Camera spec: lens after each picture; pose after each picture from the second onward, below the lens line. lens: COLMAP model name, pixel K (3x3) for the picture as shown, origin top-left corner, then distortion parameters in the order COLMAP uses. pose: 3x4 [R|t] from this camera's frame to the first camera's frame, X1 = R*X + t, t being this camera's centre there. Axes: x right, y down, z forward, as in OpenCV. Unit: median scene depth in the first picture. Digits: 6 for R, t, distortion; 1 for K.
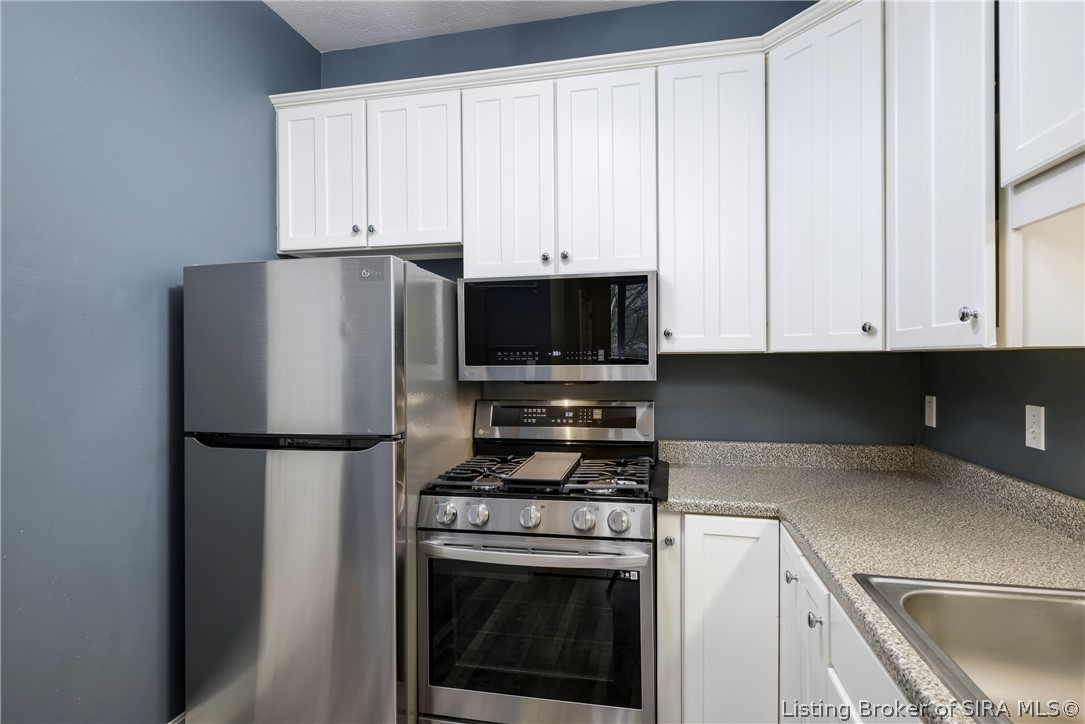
lens RADIAL K [[550.0, 0, 542.5], [0, 550.0, 362.0], [0, 0, 1]] dist [-0.000371, -0.000714]
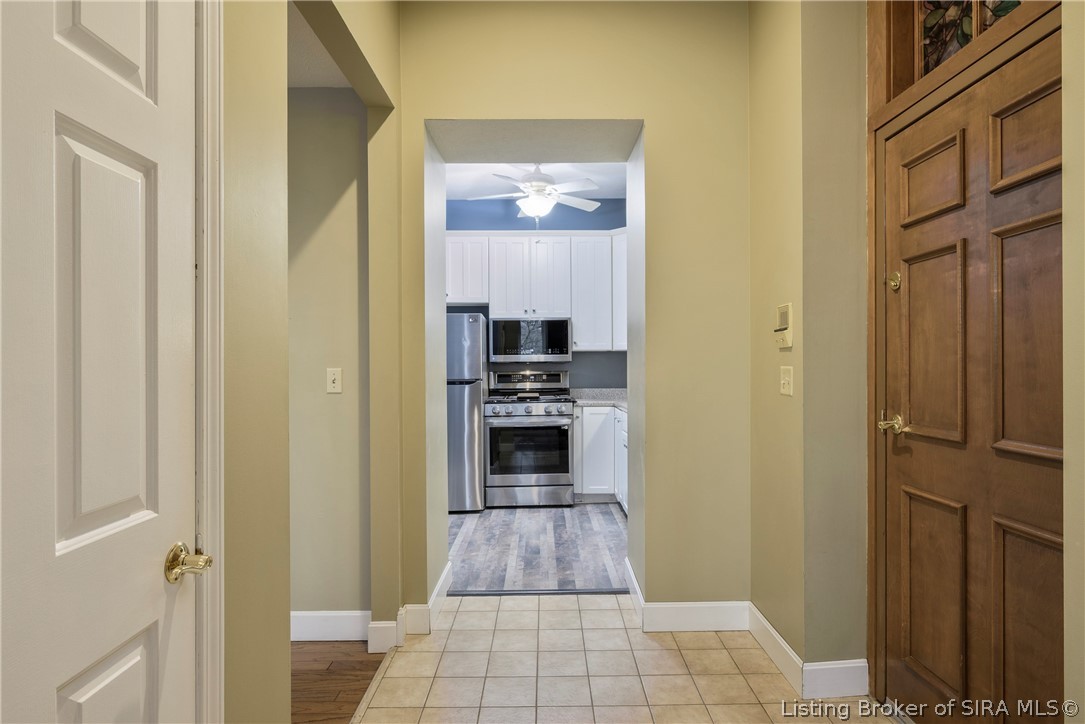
lens RADIAL K [[594.9, 0, 542.5], [0, 594.9, 362.0], [0, 0, 1]] dist [0.000219, 0.000021]
pose [[0.976208, 0.002344, 0.216825, -0.515319], [-0.003667, 0.999977, 0.005700, 0.020180], [-0.216807, -0.006360, 0.976194, -1.647987]]
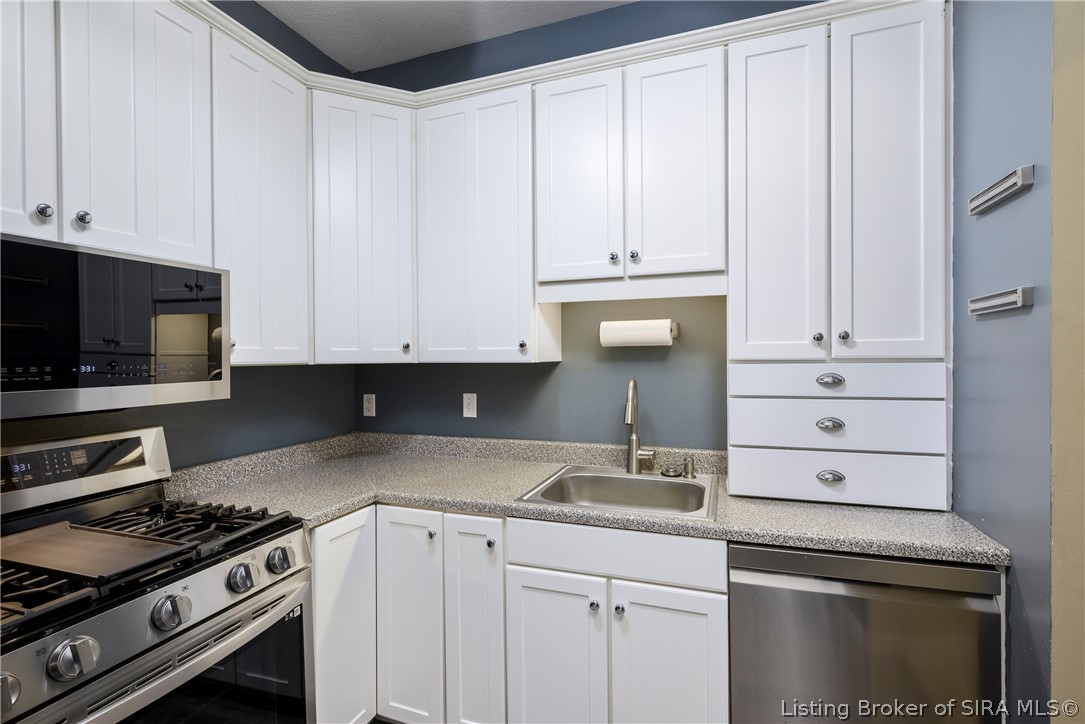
lens RADIAL K [[500.8, 0, 542.5], [0, 500.8, 362.0], [0, 0, 1]] dist [0.000141, 0.000224]
pose [[0.125694, -0.004615, 0.992058, -0.487961], [0.016288, 0.999864, 0.002588, -0.016334], [-0.991935, 0.015834, 0.125752, 0.393368]]
